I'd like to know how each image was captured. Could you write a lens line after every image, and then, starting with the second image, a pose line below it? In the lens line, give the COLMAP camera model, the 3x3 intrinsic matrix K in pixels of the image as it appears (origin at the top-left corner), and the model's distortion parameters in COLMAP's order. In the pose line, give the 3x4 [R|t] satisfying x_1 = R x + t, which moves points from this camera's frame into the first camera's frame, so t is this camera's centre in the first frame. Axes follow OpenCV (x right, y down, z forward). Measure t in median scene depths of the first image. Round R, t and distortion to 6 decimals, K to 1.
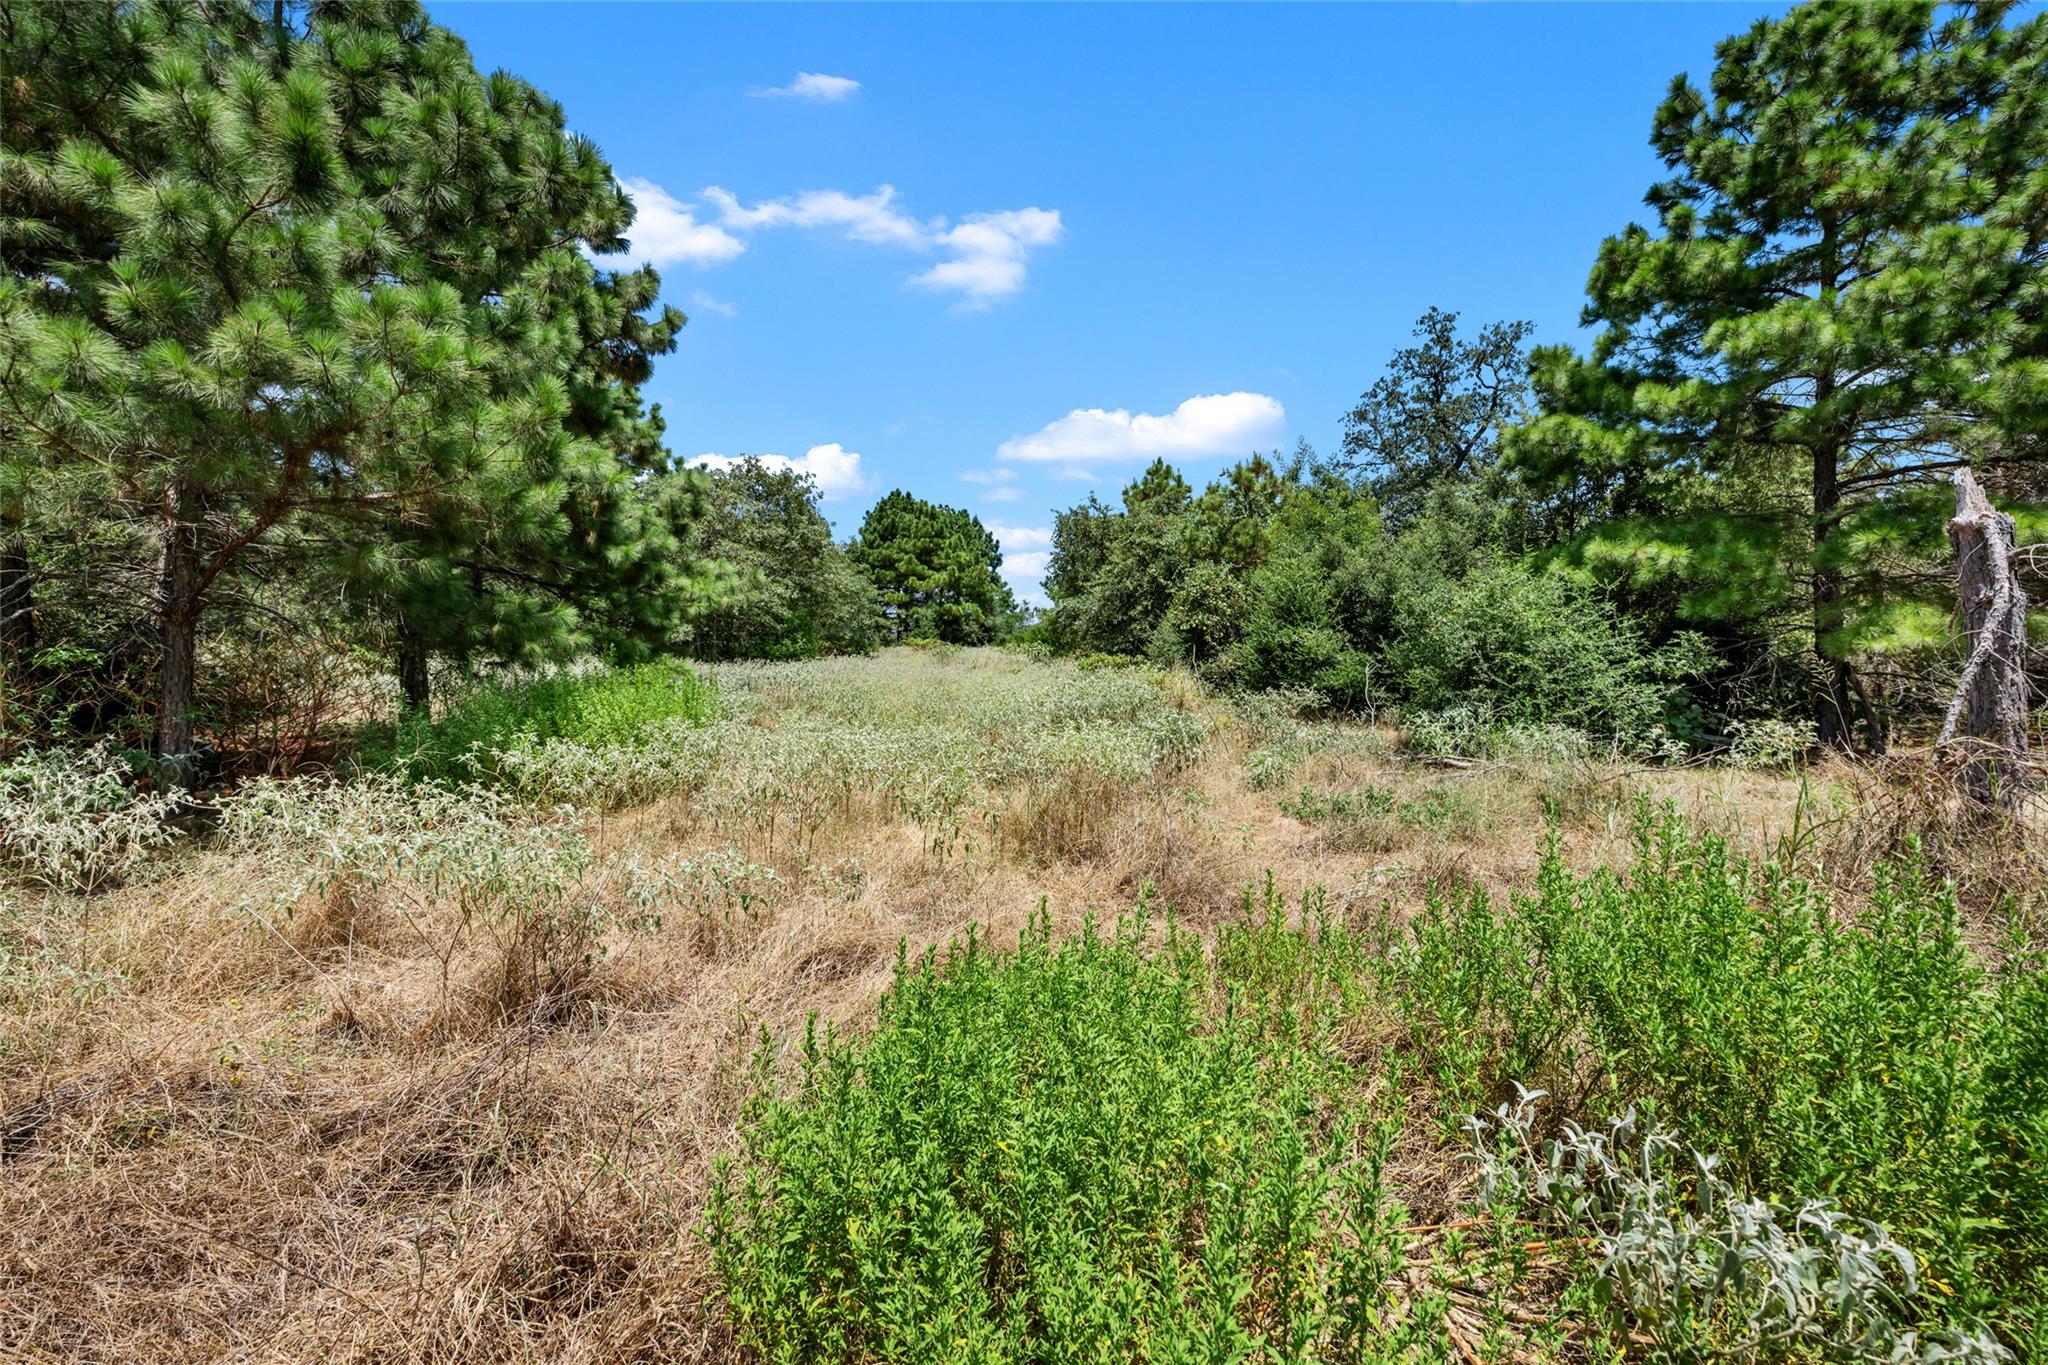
lens RADIAL K [[872.8, 0, 1023.7], [0, 872.8, 680.5], [0, 0, 1]] dist [-0.001860, 0.001285]
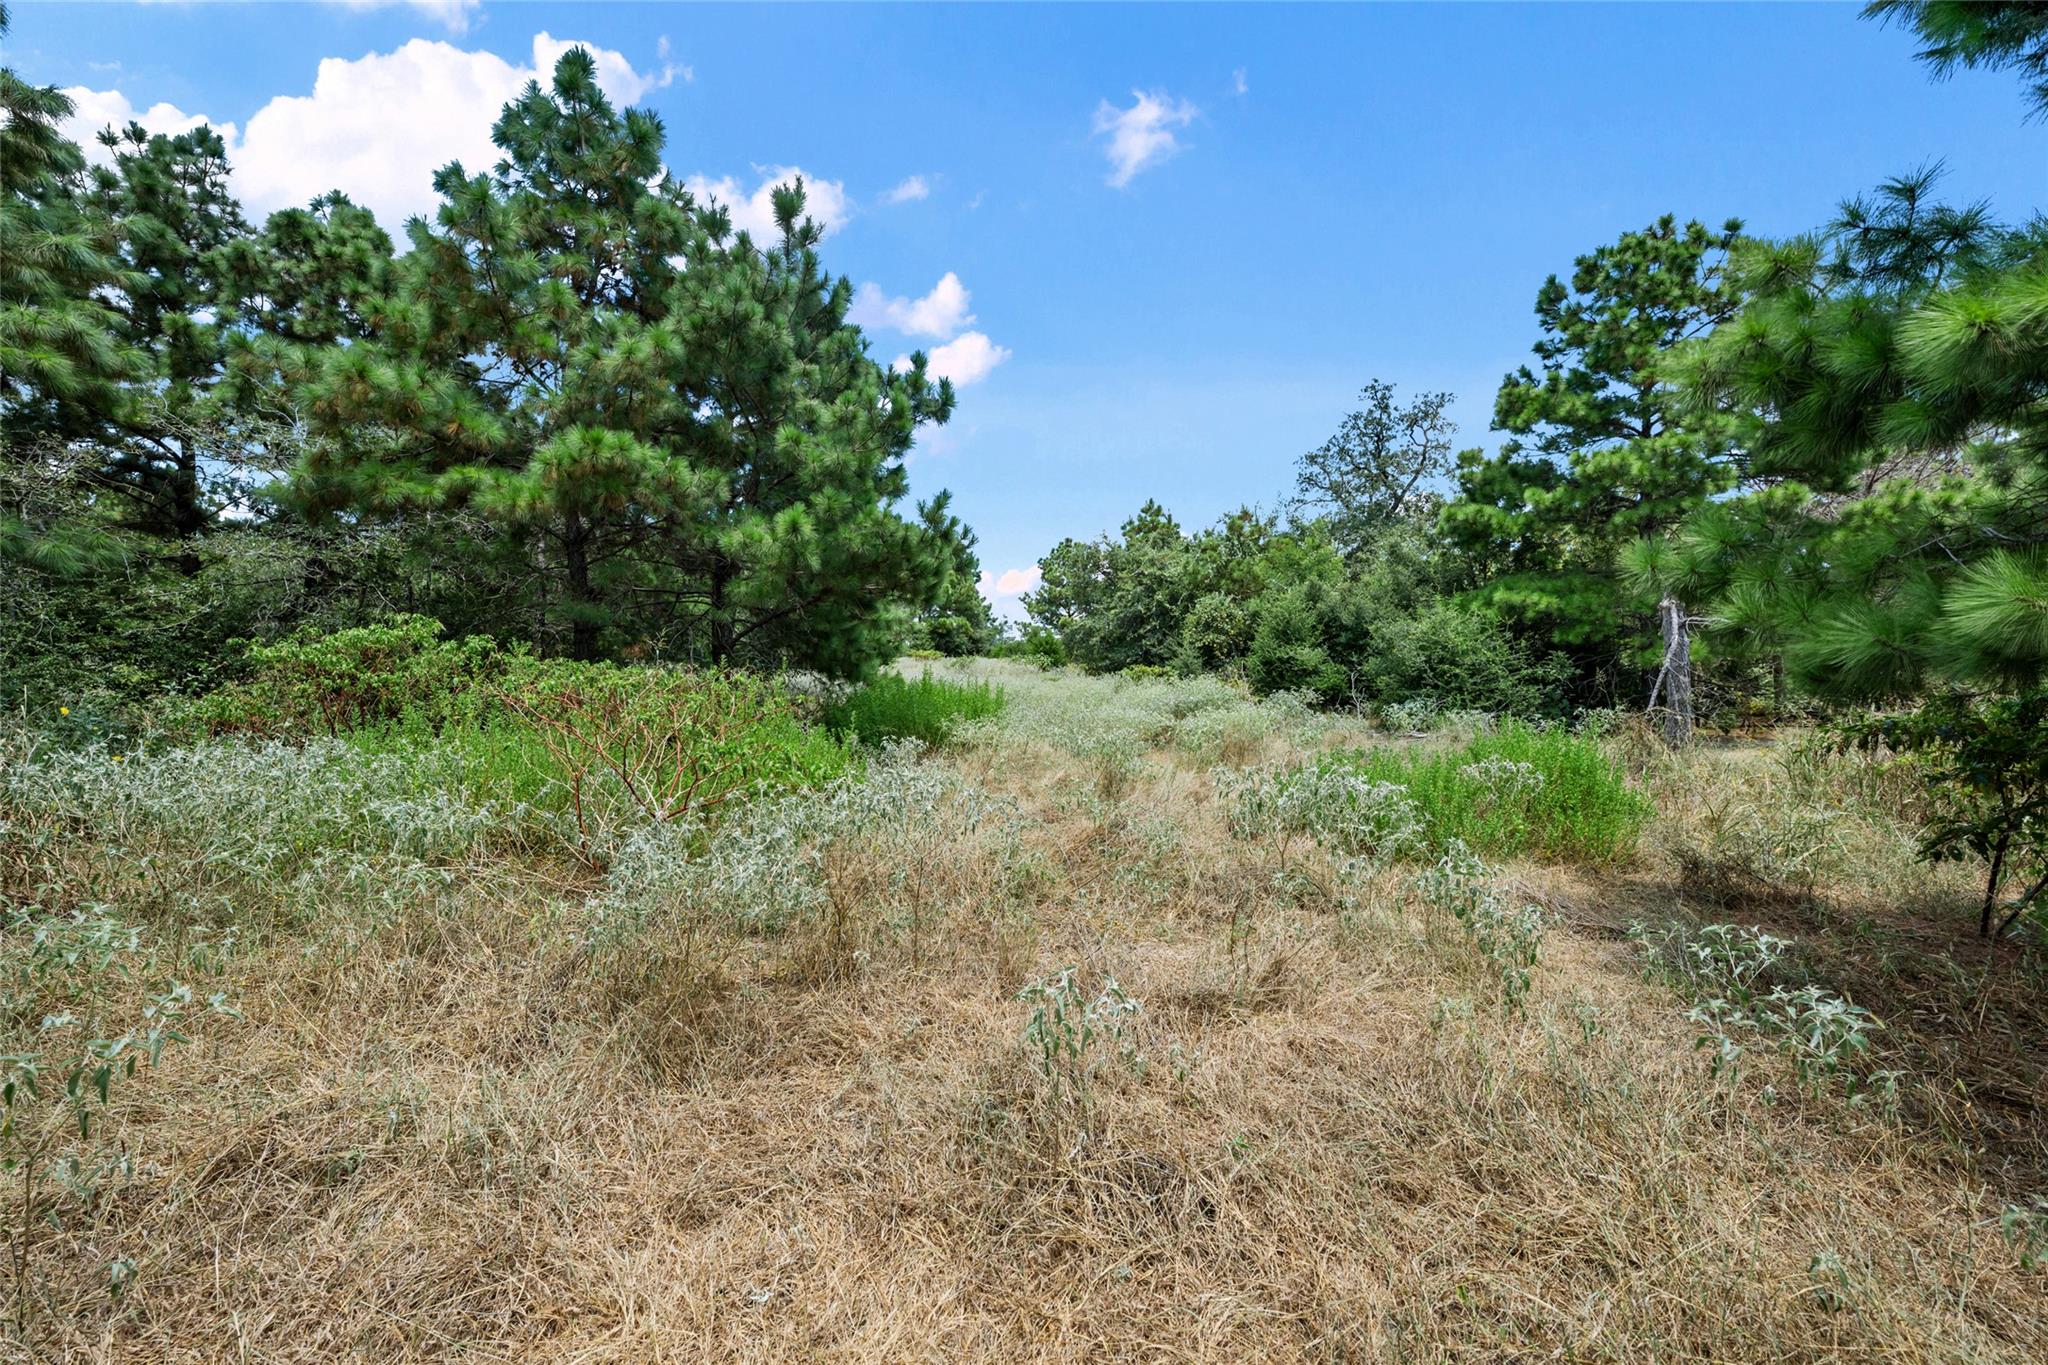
lens RADIAL K [[872.8, 0, 1023.6], [0, 872.8, 682.8], [0, 0, 1]] dist [-0.001860, 0.001285]
pose [[0.997379, -0.004413, 0.072224, -0.189580], [0.004904, 0.999966, -0.006627, 0.003412], [-0.072192, 0.006964, 0.997366, -0.304876]]
